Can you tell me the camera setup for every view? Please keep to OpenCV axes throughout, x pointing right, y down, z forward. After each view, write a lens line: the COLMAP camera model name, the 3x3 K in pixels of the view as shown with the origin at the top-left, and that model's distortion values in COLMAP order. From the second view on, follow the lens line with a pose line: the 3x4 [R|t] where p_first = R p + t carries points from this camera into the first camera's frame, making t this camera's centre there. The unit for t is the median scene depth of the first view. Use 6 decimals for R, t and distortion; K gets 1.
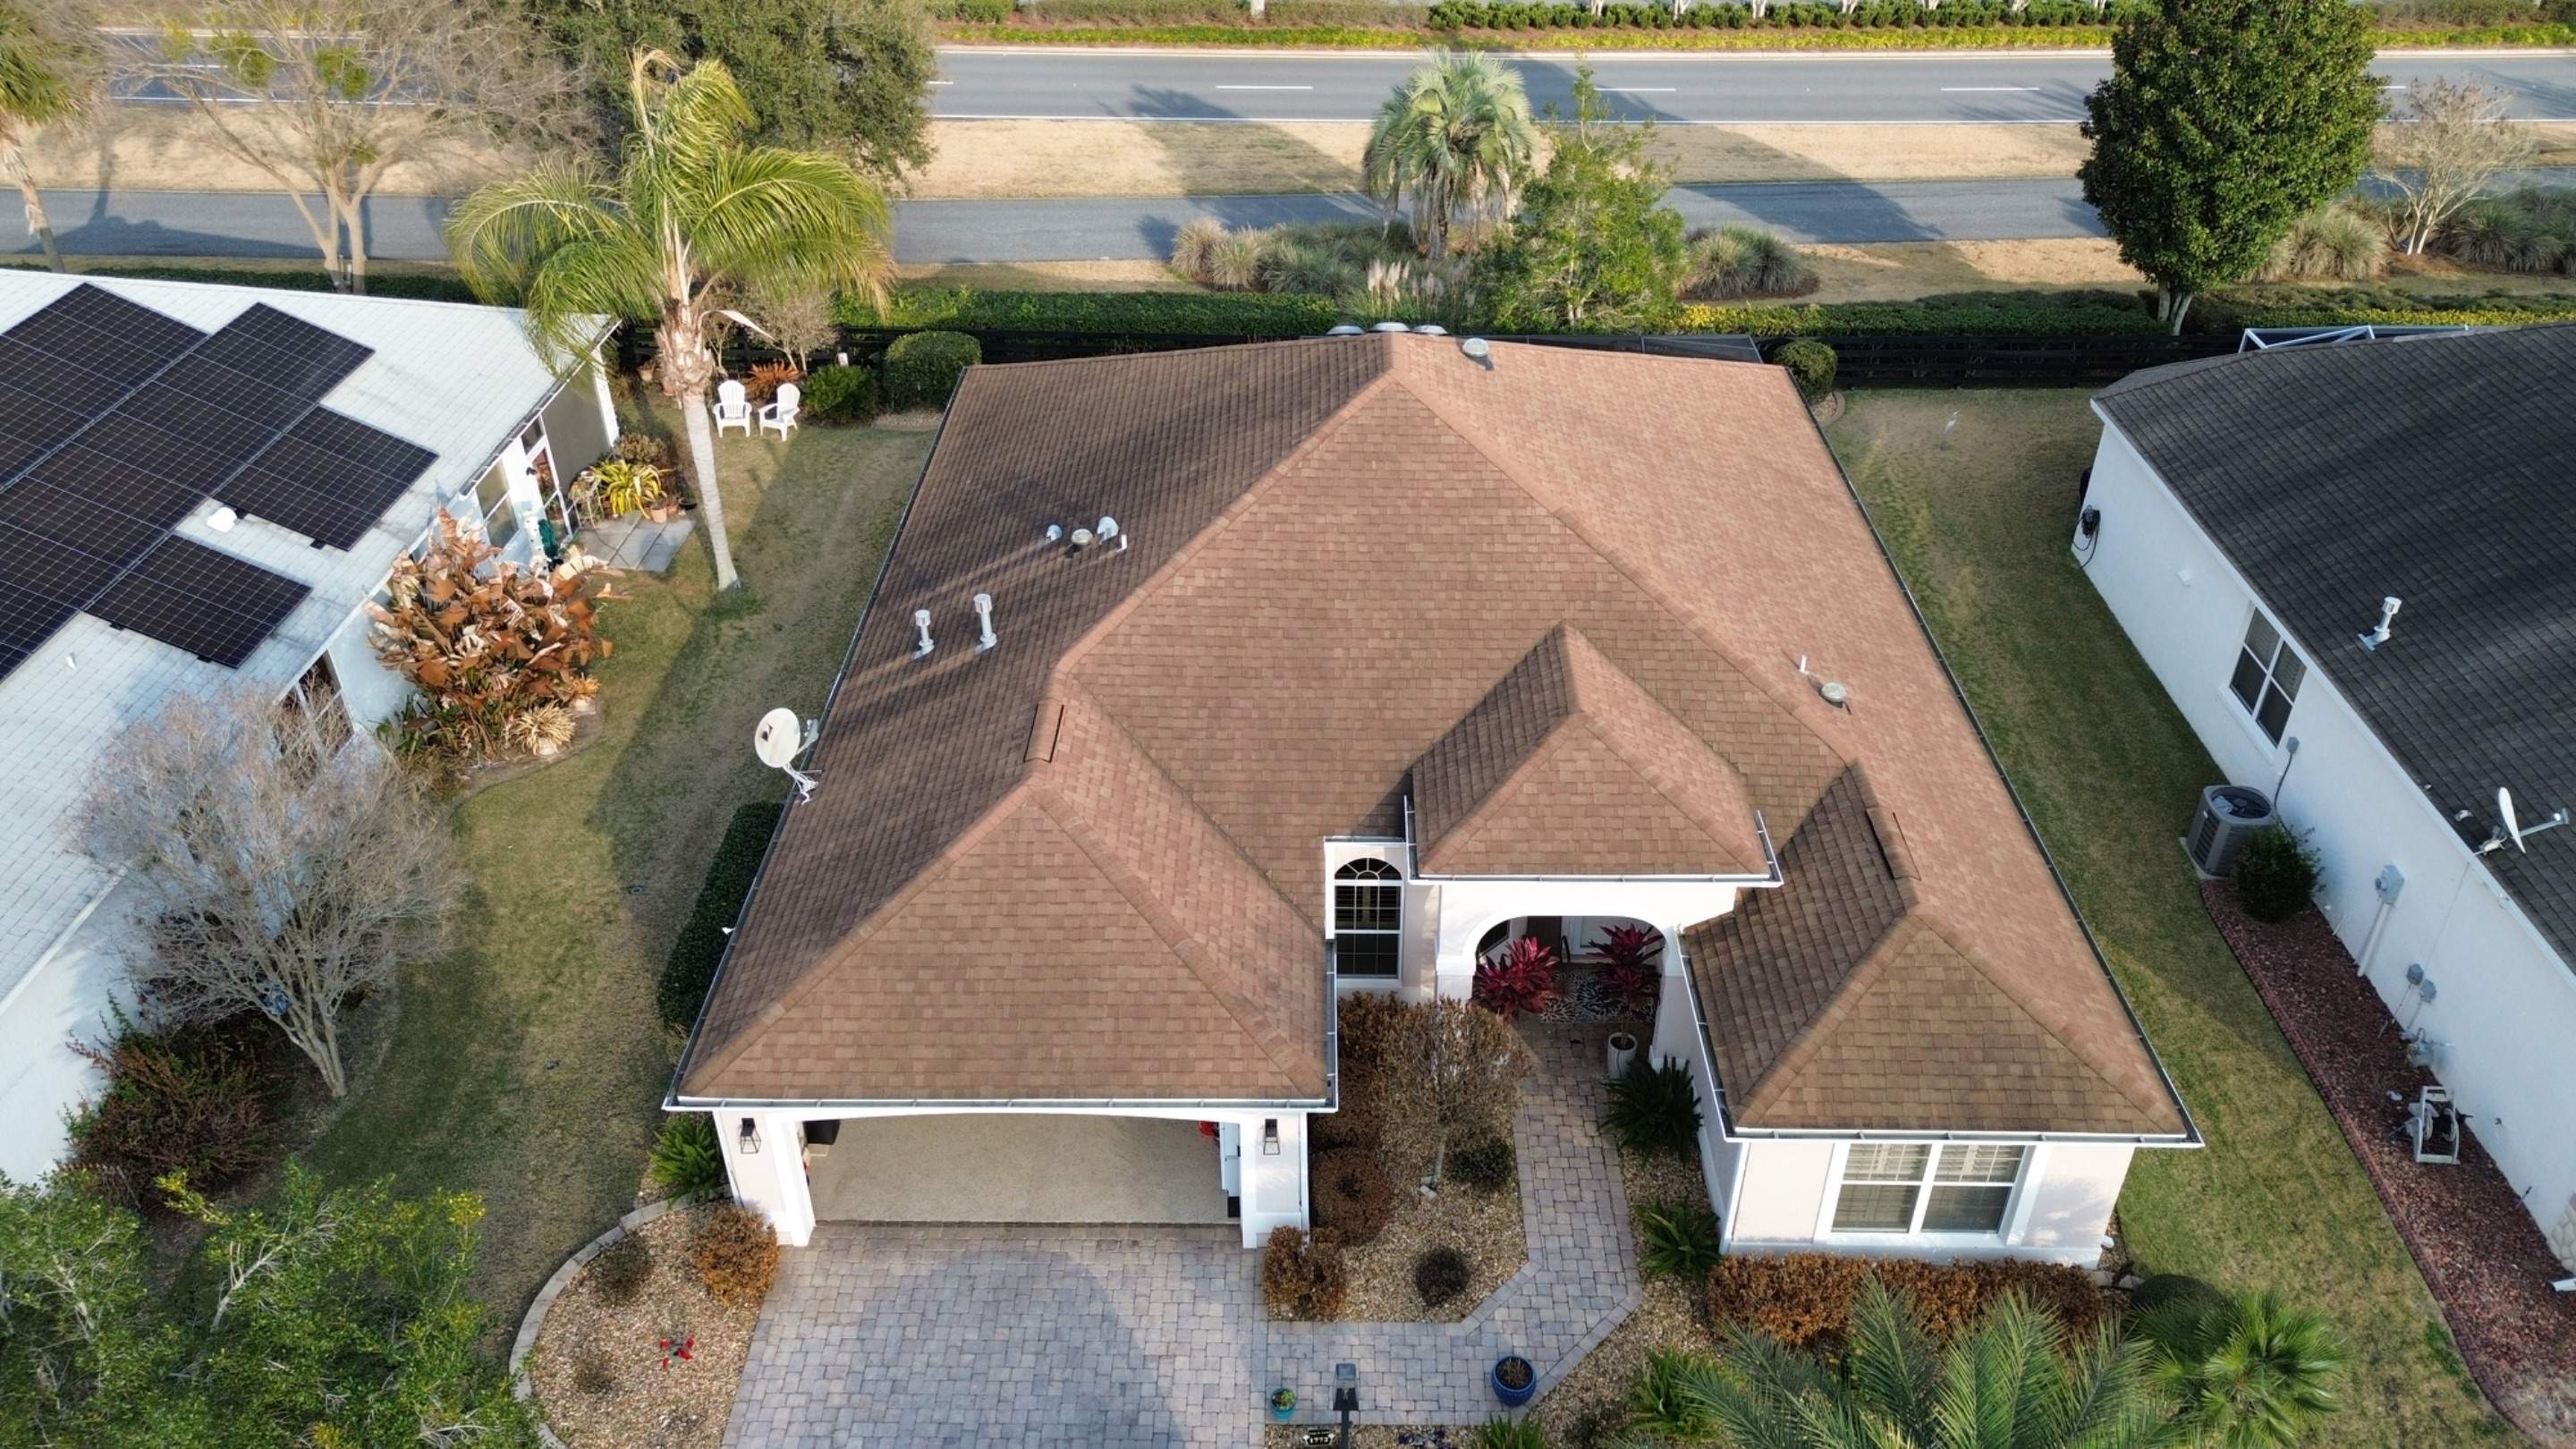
lens RADIAL K [[1835.2, 0, 1282.4], [0, 1835.2, 719.3], [0, 0, 1]] dist [0.062664, -0.054937]
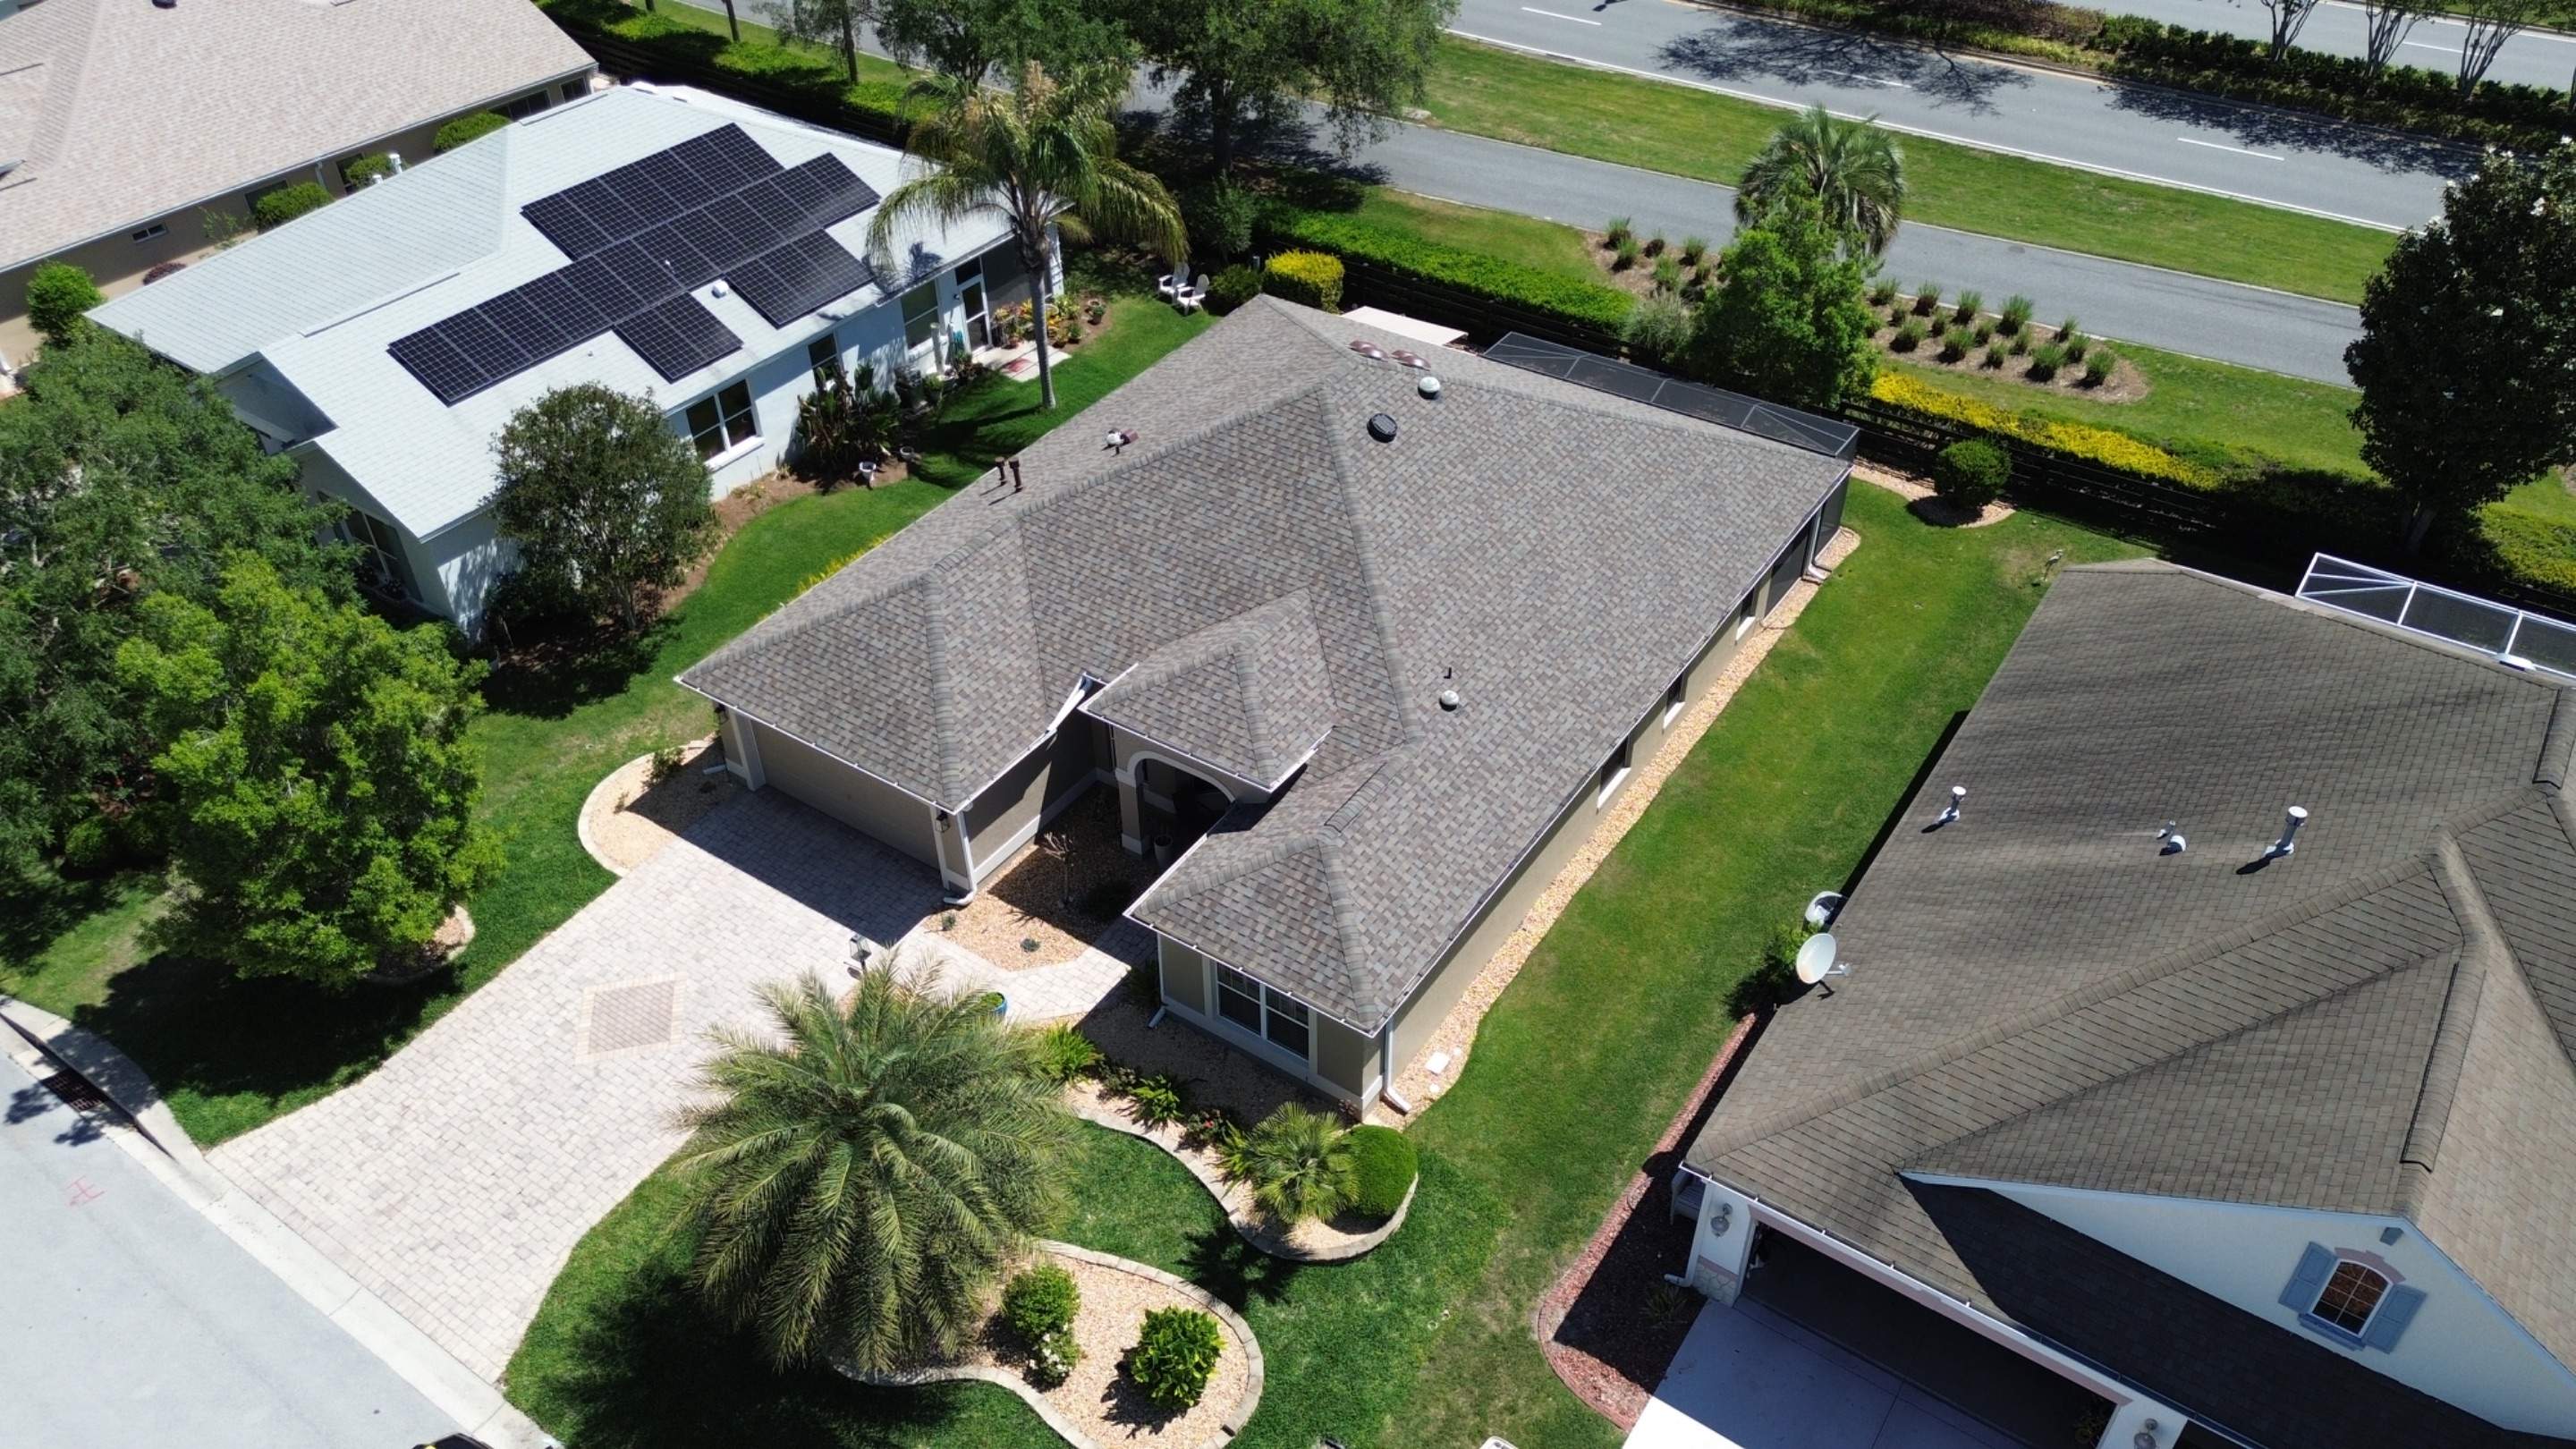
lens RADIAL K [[1835.2, 0, 1282.4], [0, 1835.2, 719.3], [0, 0, 1]] dist [0.062664, -0.054937]
pose [[0.835585, 0.336857, -0.433965, 0.719359], [-0.296539, 0.941543, 0.159879, -0.164313], [0.462453, -0.004905, 0.886630, -0.244384]]
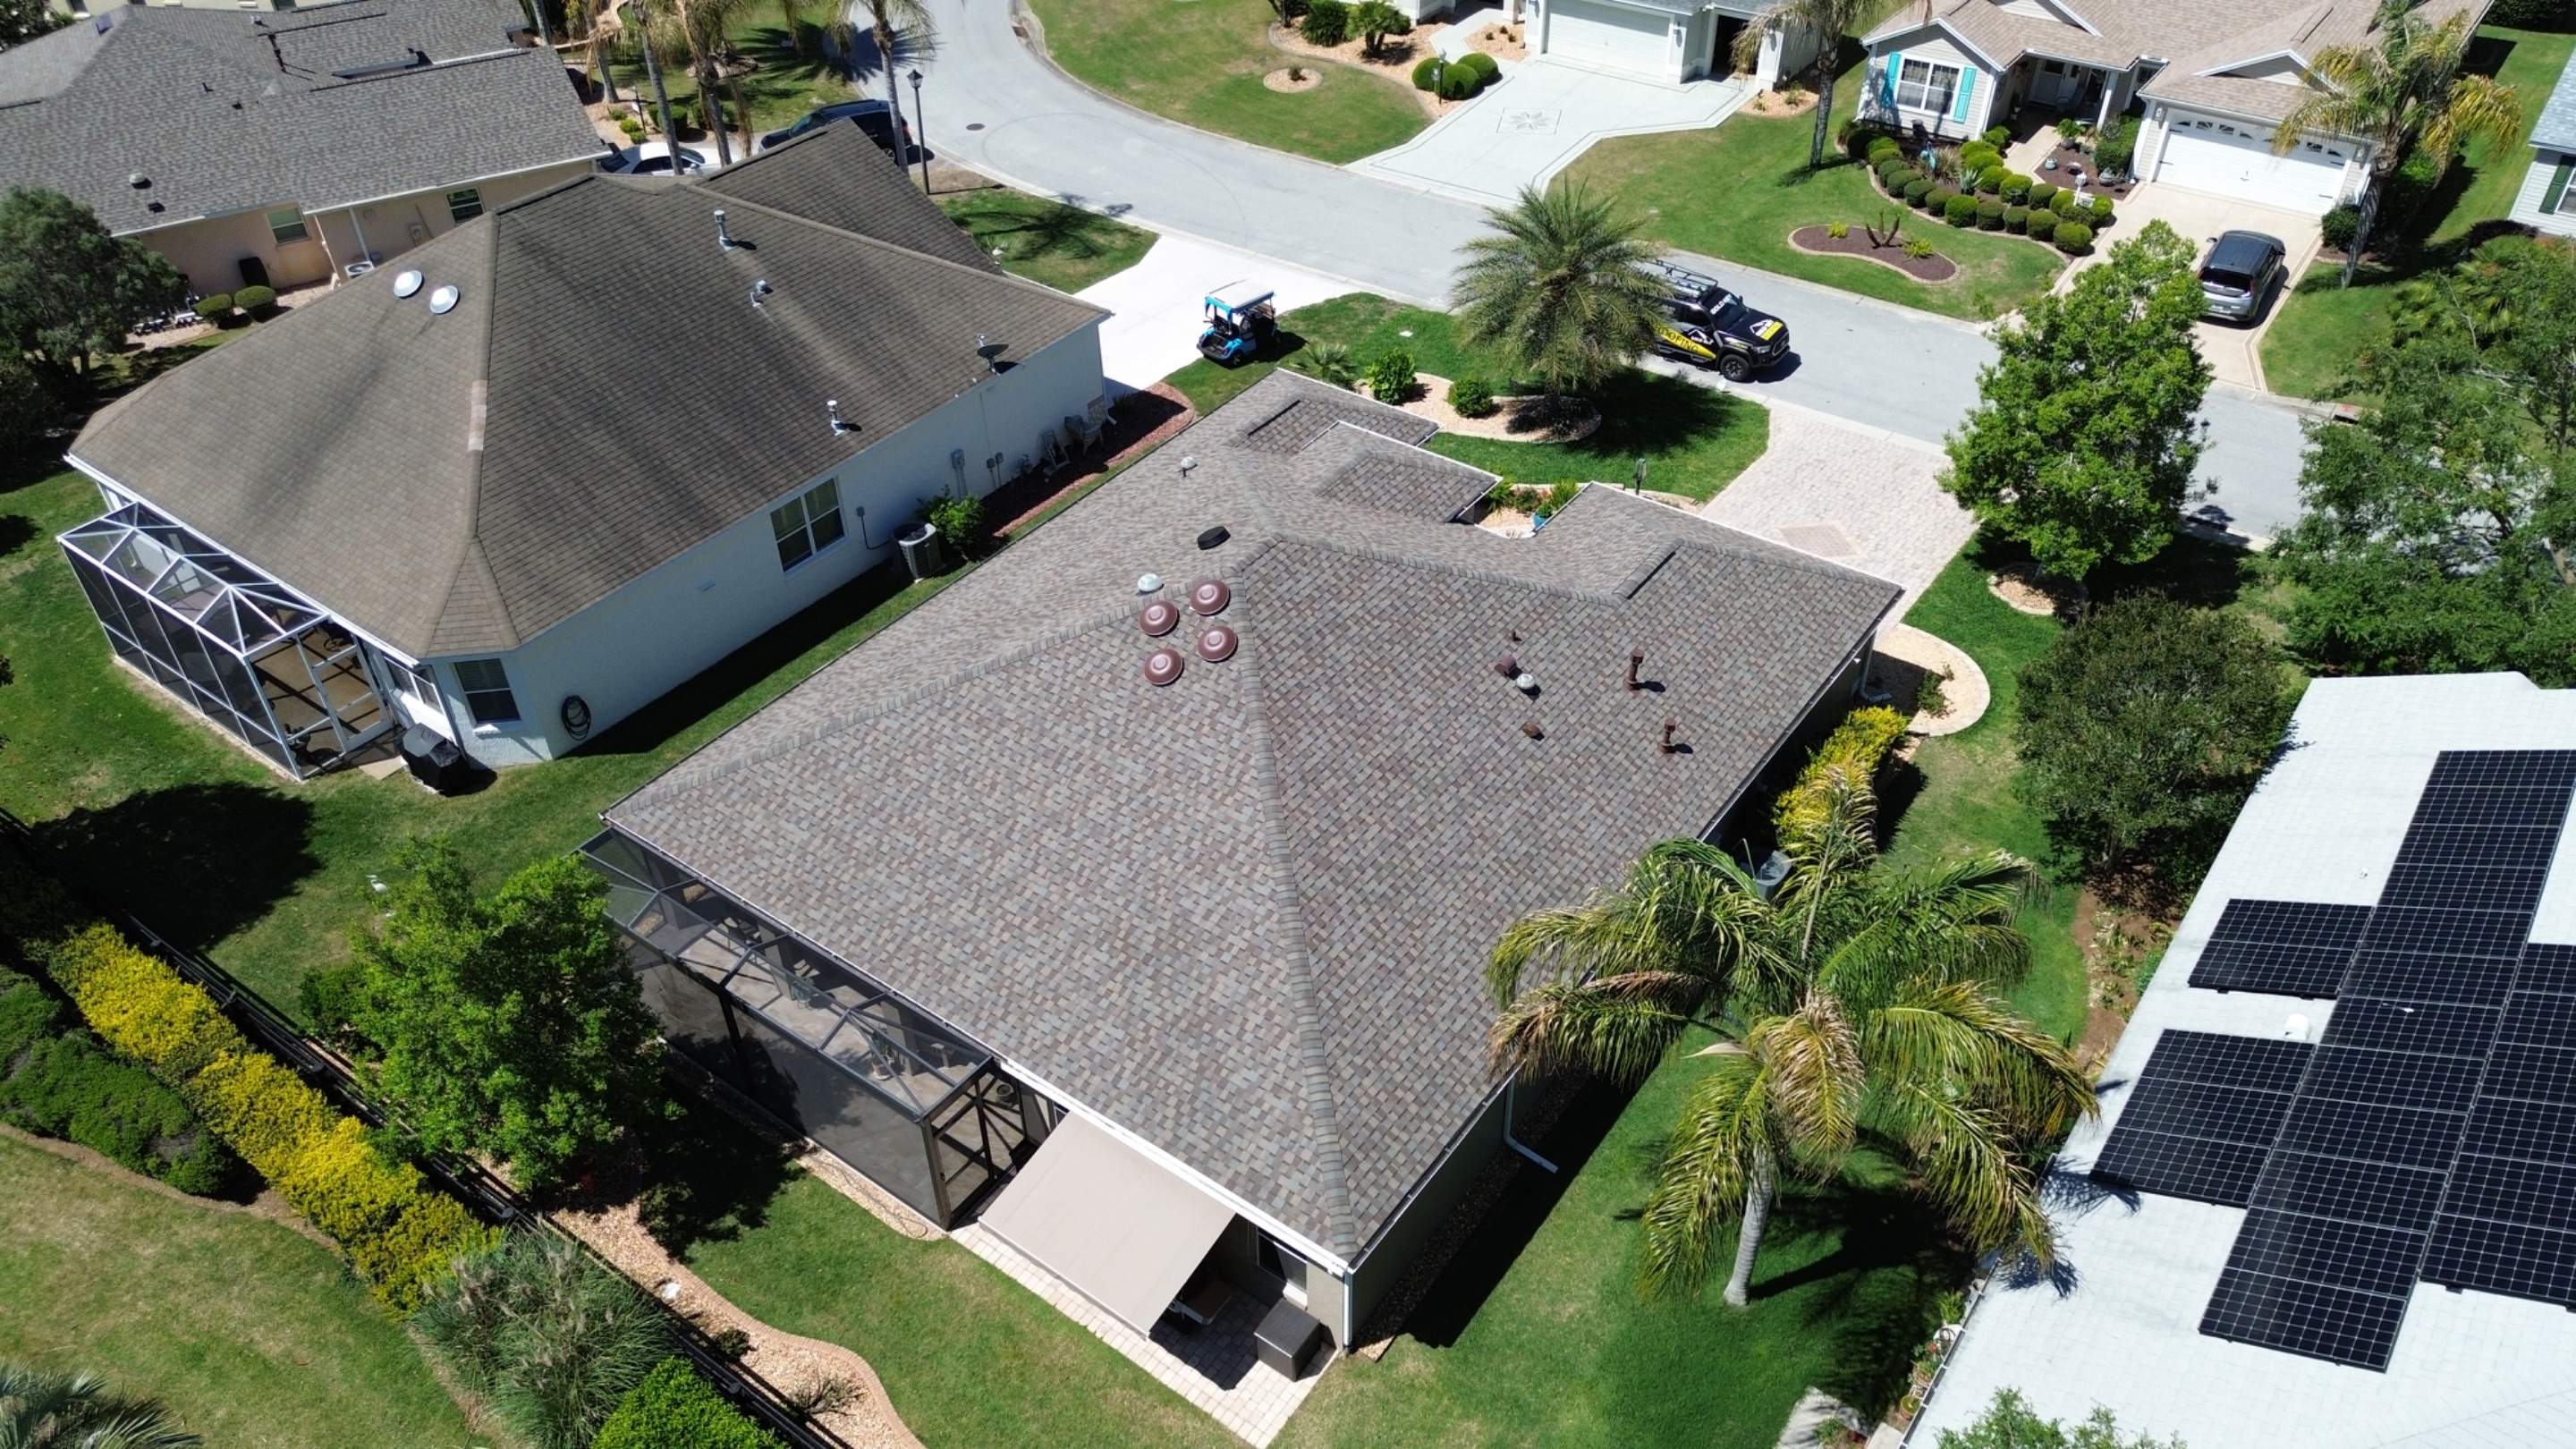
lens RADIAL K [[1835.2, 0, 1282.4], [0, 1835.2, 719.3], [0, 0, 1]] dist [0.062664, -0.054937]
pose [[-0.816246, -0.348264, 0.460929, -0.547195], [0.337706, 0.359699, 0.869811, -1.204523], [-0.468719, 0.865638, -0.175993, 1.313104]]
